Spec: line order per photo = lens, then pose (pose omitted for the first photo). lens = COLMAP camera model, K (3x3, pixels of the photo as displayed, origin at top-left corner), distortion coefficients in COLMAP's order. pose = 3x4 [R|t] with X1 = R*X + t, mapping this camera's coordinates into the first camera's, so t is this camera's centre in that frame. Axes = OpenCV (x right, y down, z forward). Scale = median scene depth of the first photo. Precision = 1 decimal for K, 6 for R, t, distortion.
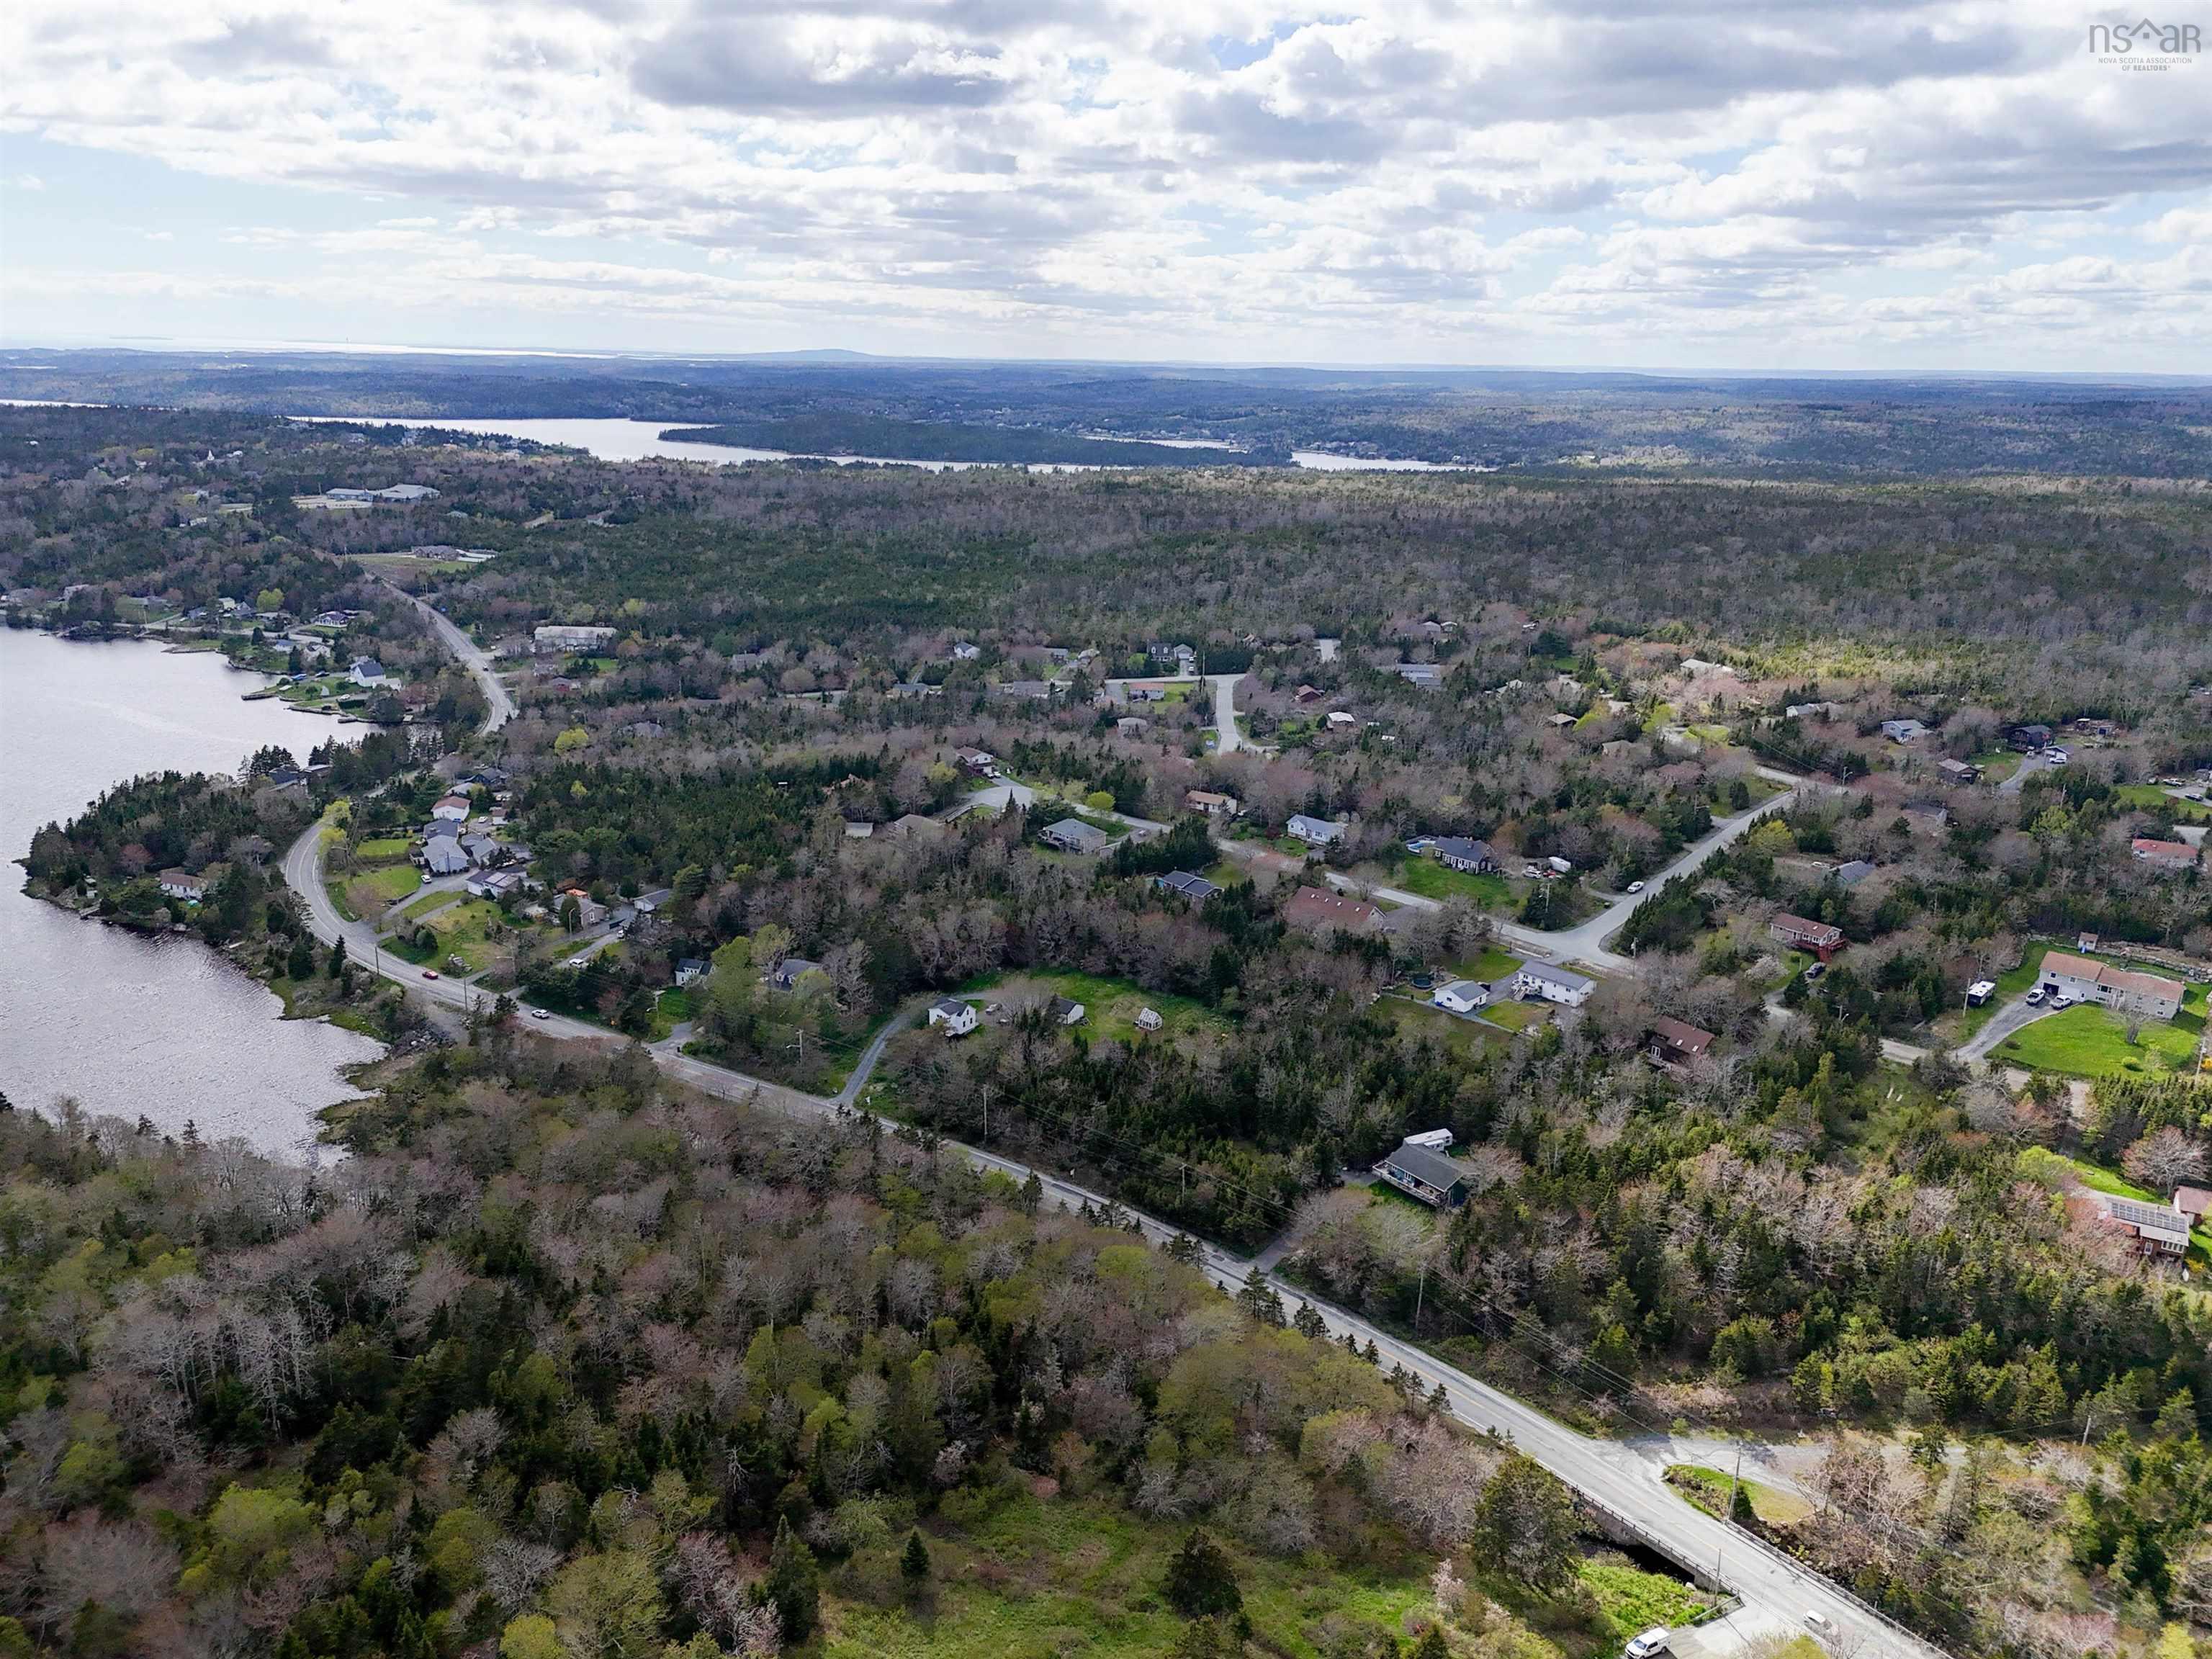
lens RADIAL K [[1596.3, 0, 1097.0], [0, 1596.3, 832.8], [0, 0, 1]] dist [0.045297, -0.038013]
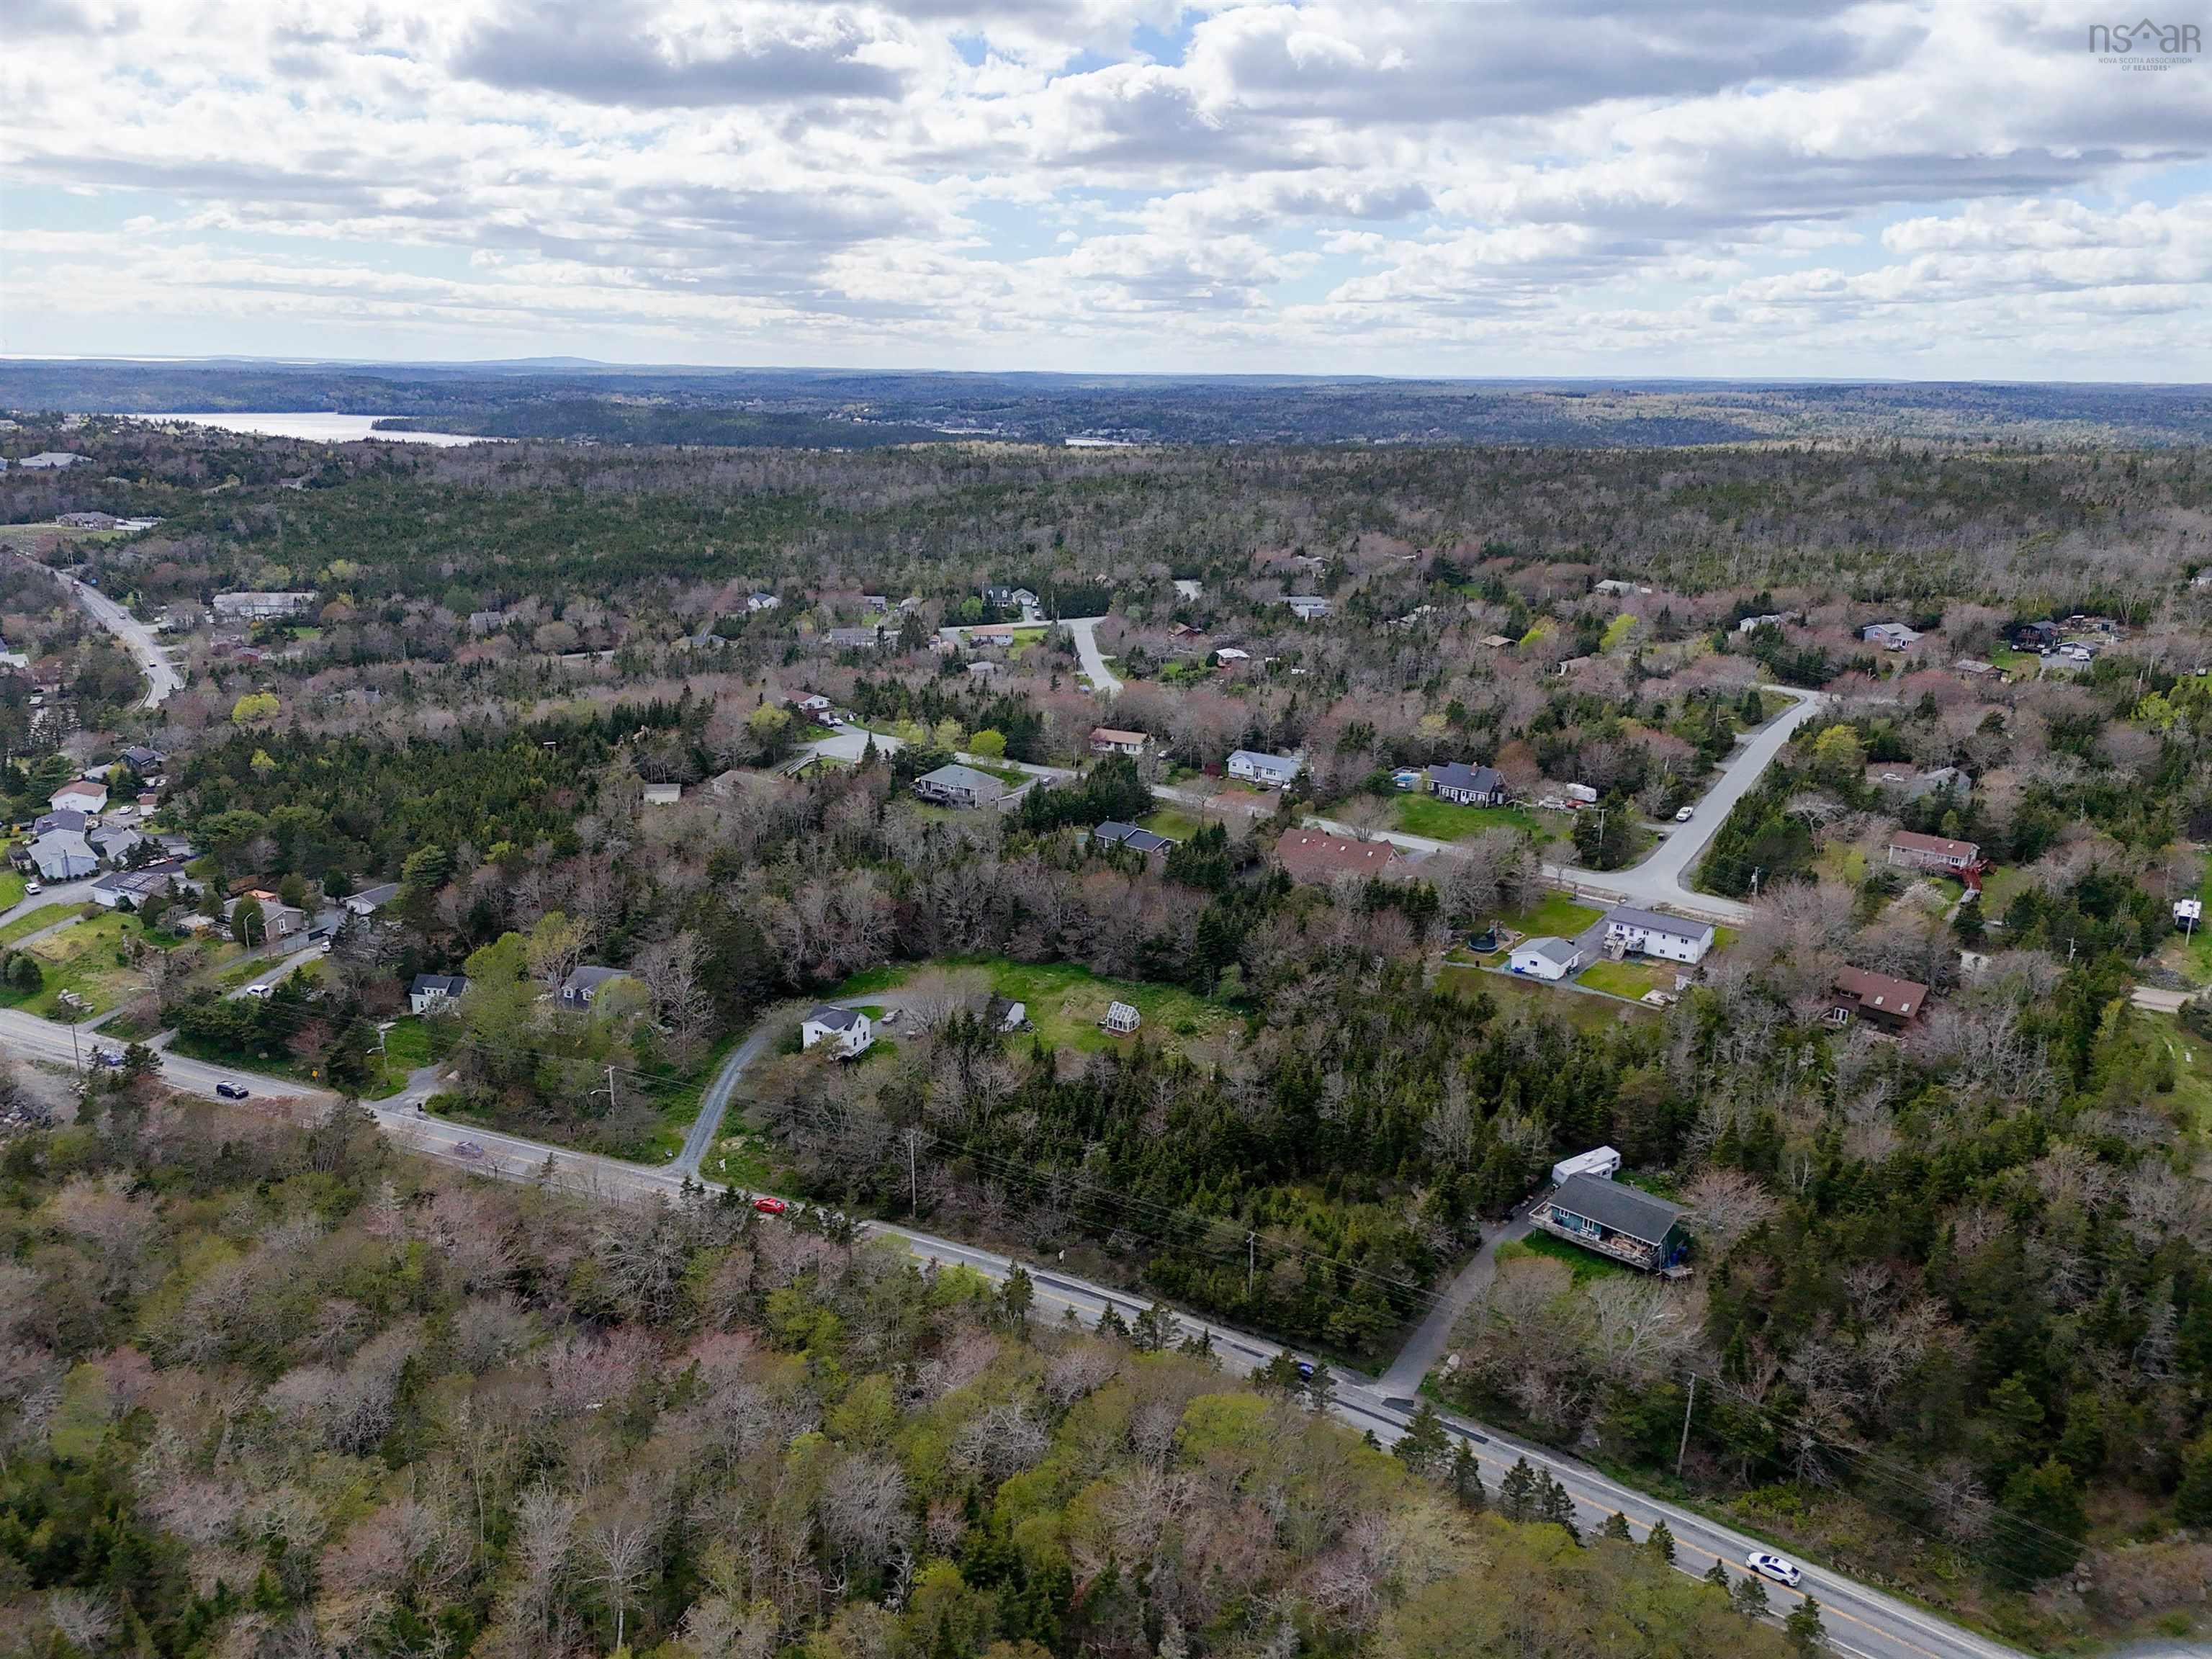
lens RADIAL K [[1596.3, 0, 1105.2], [0, 1596.3, 838.5], [0, 0, 1]] dist [0.045297, -0.038013]
pose [[0.987723, -0.046079, 0.149265, -0.068656], [0.046352, 0.998924, 0.001650, 0.032964], [-0.149180, 0.005289, 0.988796, 0.273855]]
